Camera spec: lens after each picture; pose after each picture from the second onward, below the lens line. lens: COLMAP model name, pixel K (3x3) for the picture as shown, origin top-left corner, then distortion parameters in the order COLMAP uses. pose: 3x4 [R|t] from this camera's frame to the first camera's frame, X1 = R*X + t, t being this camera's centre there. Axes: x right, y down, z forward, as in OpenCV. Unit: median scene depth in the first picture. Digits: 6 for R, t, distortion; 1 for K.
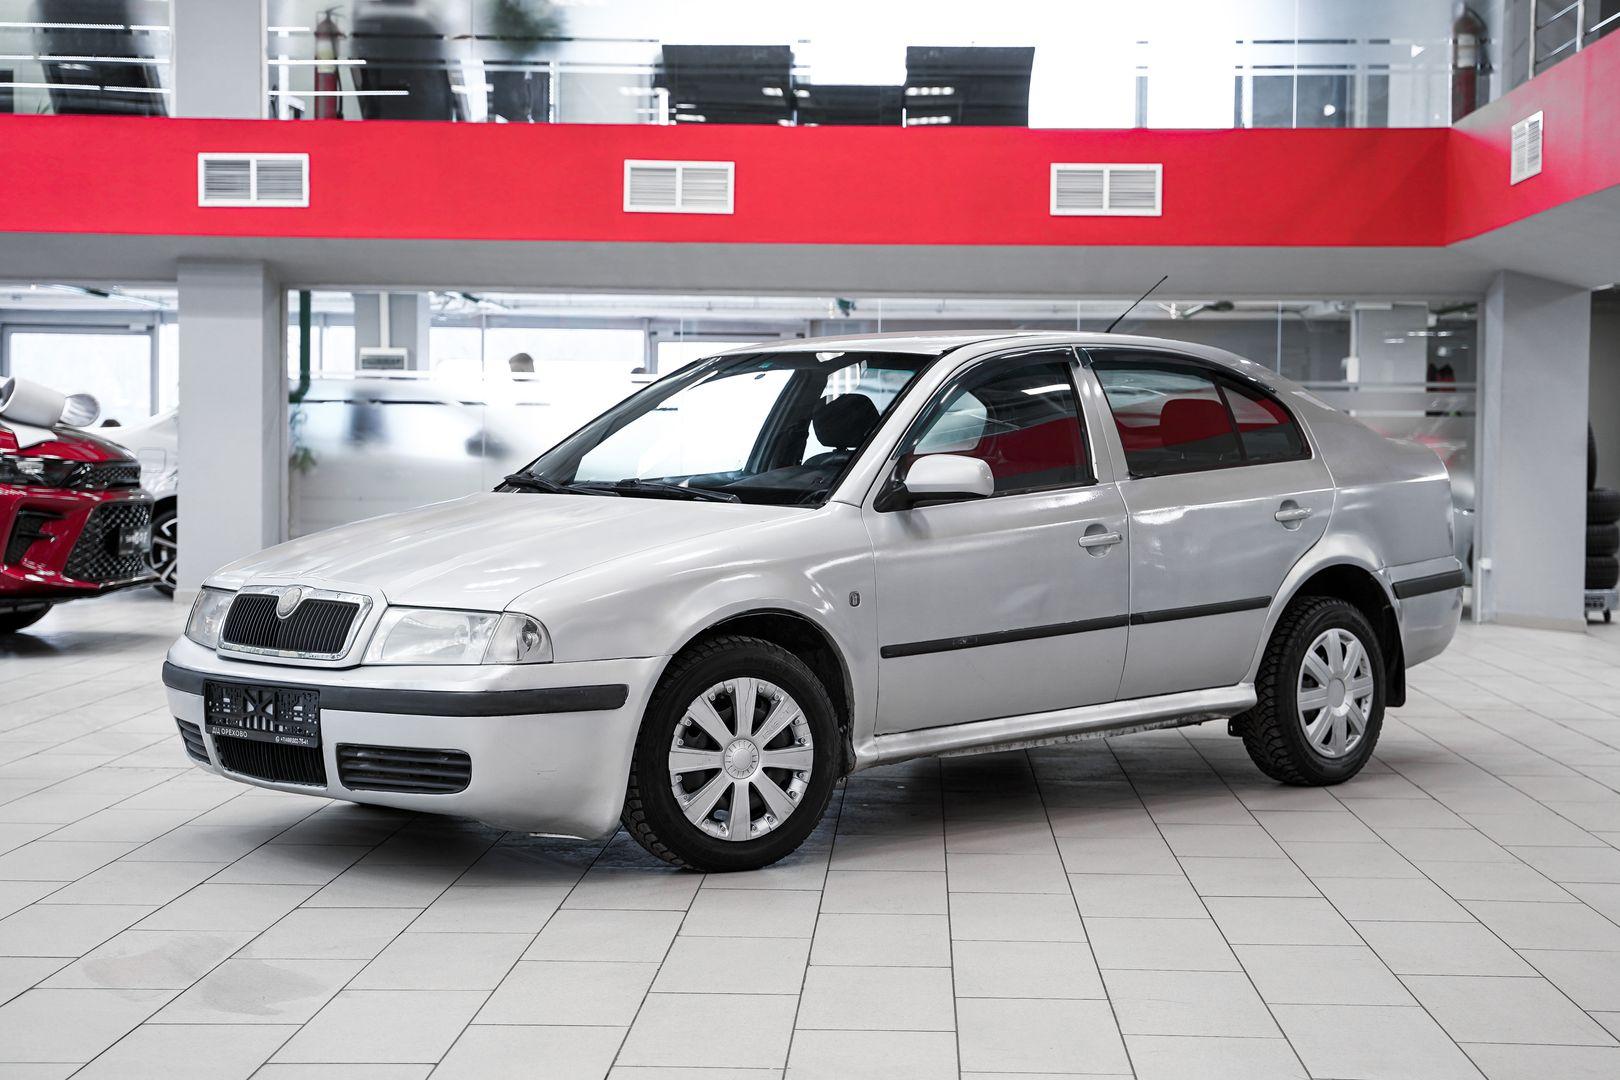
lens RADIAL K [[2692.7, 0, 810.0], [0, 2692.7, 540.0], [0, 0, 1]] dist [0.132104, 0.029219]
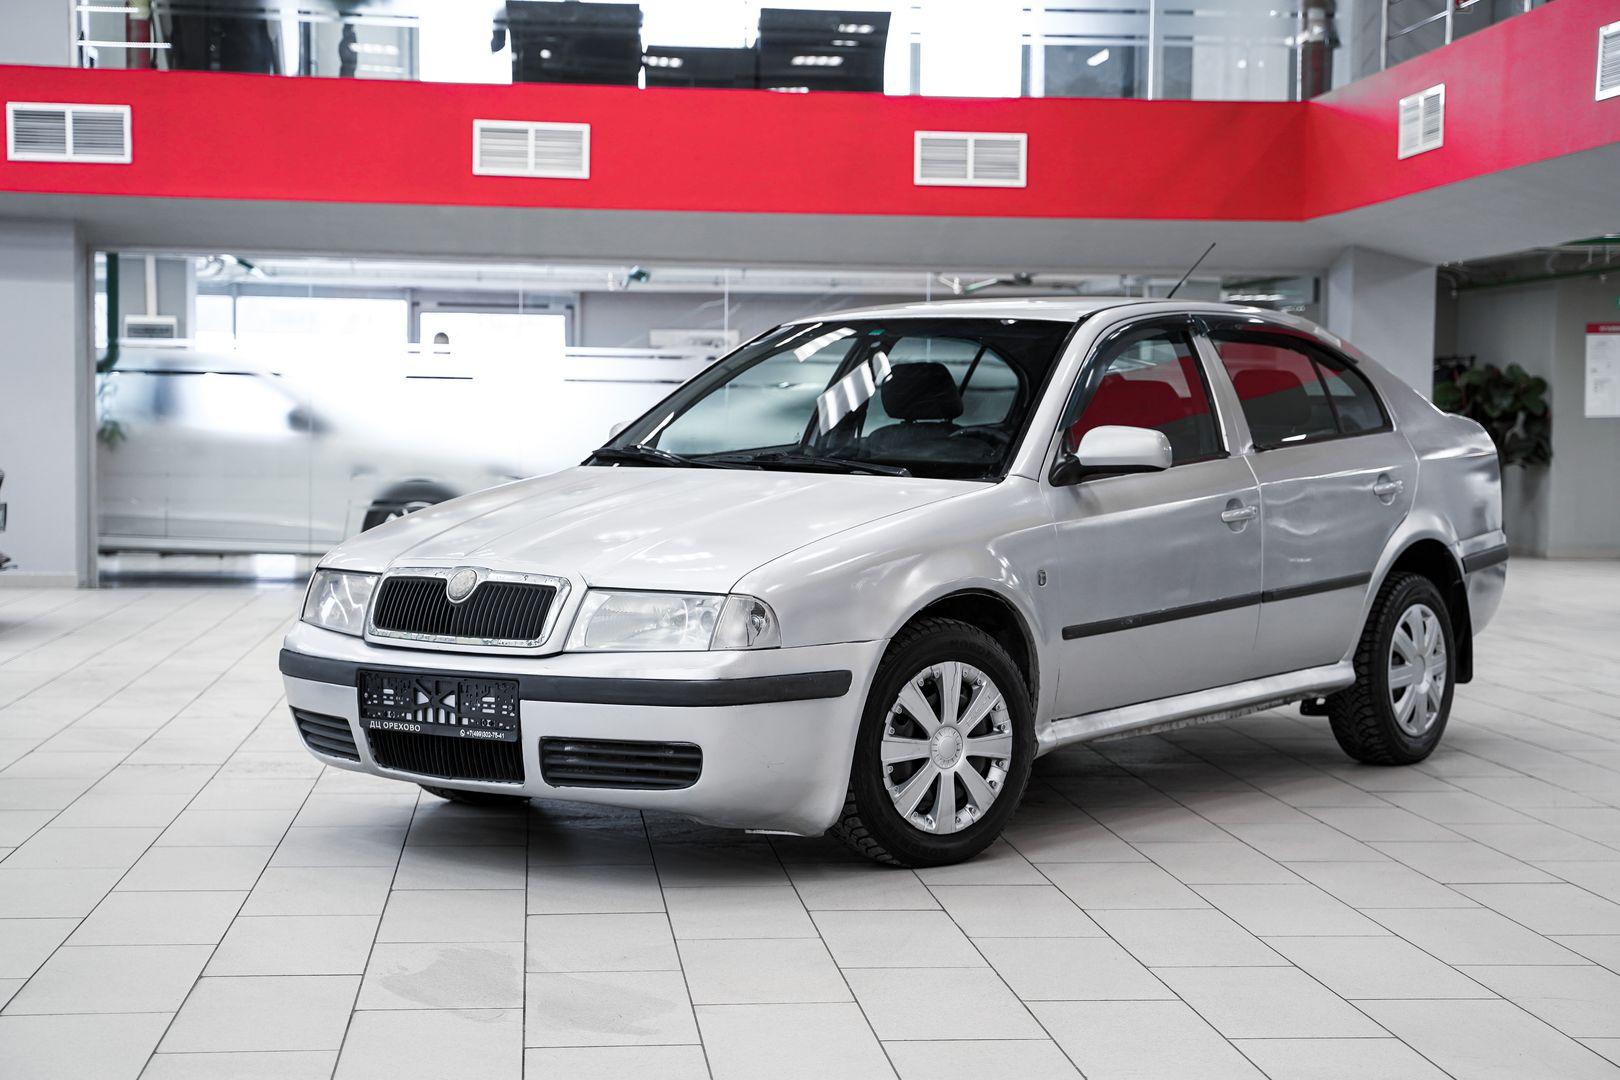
lens RADIAL K [[2707.8, 0, 807.4], [0, 2707.8, 572.8], [0, 0, 1]] dist [0.162030, 0.052370]
pose [[0.990845, -0.006557, 0.134845, -0.159894], [0.003832, 0.999783, 0.020457, 0.000191], [-0.134950, -0.019753, 0.990656, 0.051046]]
